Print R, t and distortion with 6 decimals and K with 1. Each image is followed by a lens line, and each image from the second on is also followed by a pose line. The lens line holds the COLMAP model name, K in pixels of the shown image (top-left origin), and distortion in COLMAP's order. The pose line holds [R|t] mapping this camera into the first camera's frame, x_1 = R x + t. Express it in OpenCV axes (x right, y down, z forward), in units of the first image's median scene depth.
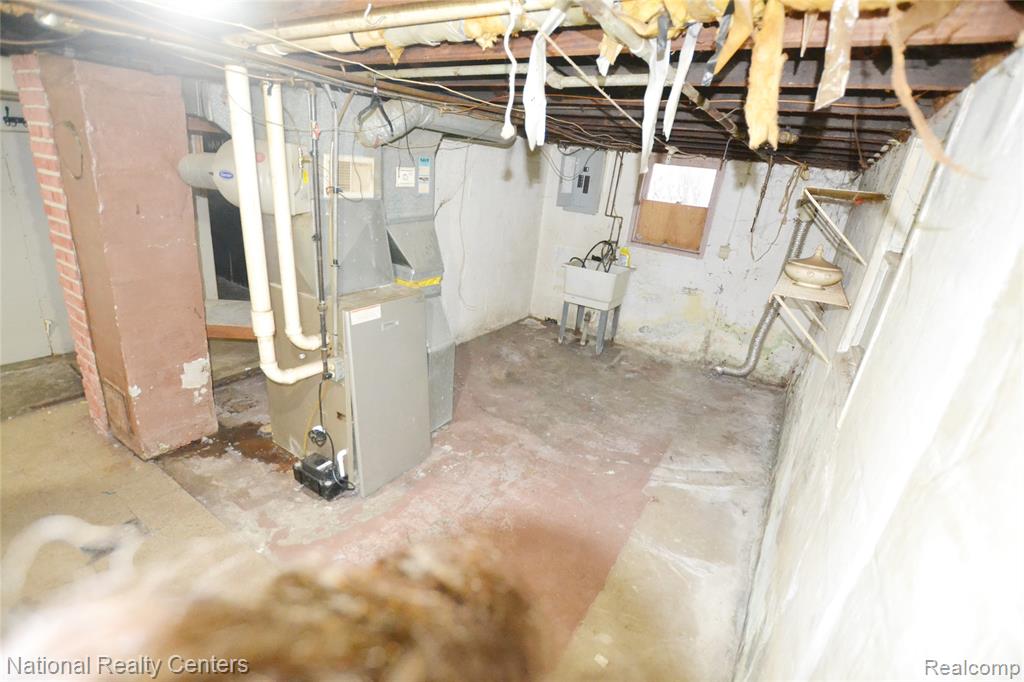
lens RADIAL K [[457.7, 0, 509.5], [0, 457.7, 340.9], [0, 0, 1]] dist [-0.026035, 0.002065]
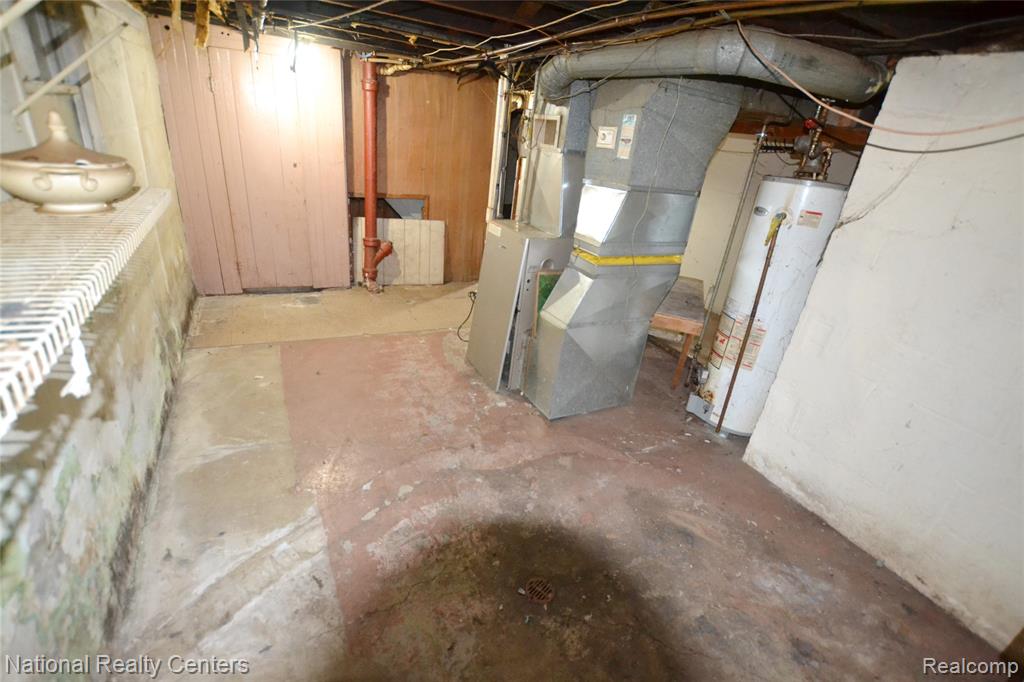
lens RADIAL K [[457.7, 0, 510.0], [0, 457.7, 342.8], [0, 0, 1]] dist [-0.026035, 0.002065]
pose [[-0.471993, 0.230058, -0.851056, 0.692072], [-0.453336, 0.764607, 0.458108, -0.341862], [0.756115, 0.602037, -0.256595, 1.225513]]
